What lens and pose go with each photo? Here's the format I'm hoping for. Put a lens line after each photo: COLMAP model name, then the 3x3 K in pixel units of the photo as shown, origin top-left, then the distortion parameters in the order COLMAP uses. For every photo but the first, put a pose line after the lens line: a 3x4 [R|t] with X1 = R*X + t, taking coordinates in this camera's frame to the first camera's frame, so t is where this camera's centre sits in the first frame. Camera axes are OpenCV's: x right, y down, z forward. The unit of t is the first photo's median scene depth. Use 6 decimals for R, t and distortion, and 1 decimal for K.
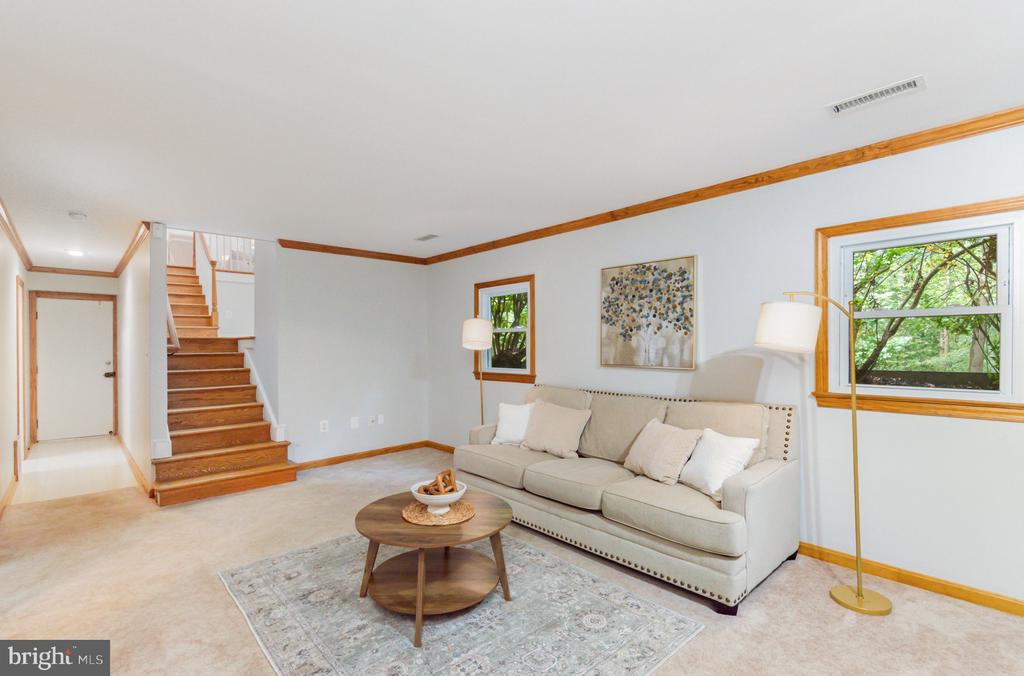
lens RADIAL K [[462.8, 0, 509.2], [0, 462.8, 341.2], [0, 0, 1]] dist [0.006859, -0.000002]
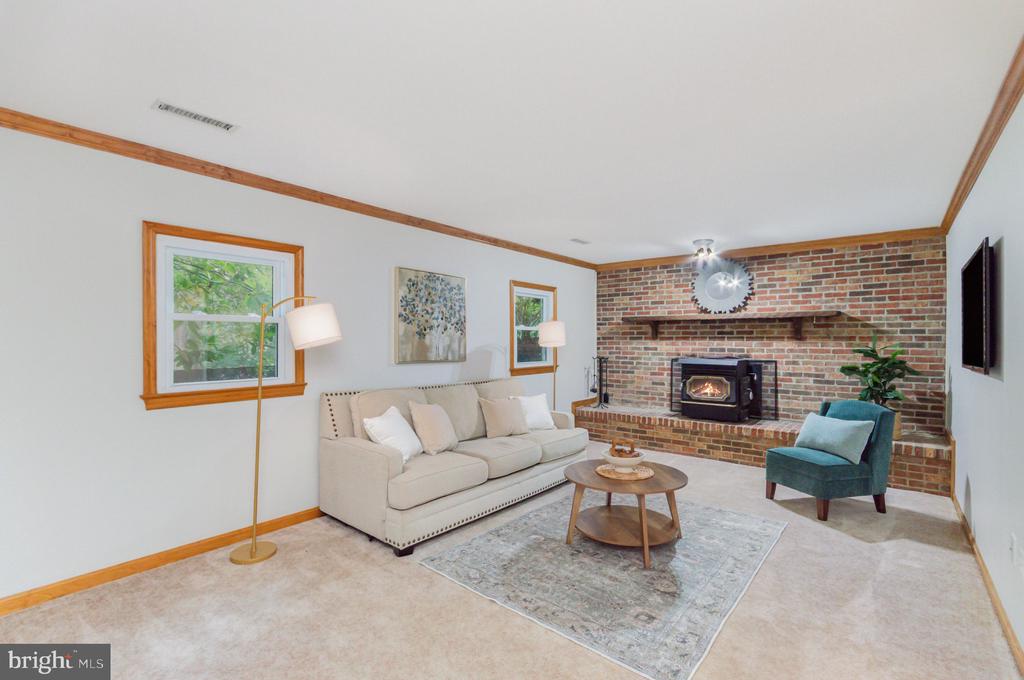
lens RADIAL K [[462.8, 0, 509.0], [0, 462.8, 342.7], [0, 0, 1]] dist [0.006859, -0.000002]
pose [[-0.130807, 0.003418, 0.991402, -0.884426], [-0.006023, 0.999973, -0.004242, 0.011850], [-0.991390, -0.006526, -0.130783, 0.949547]]
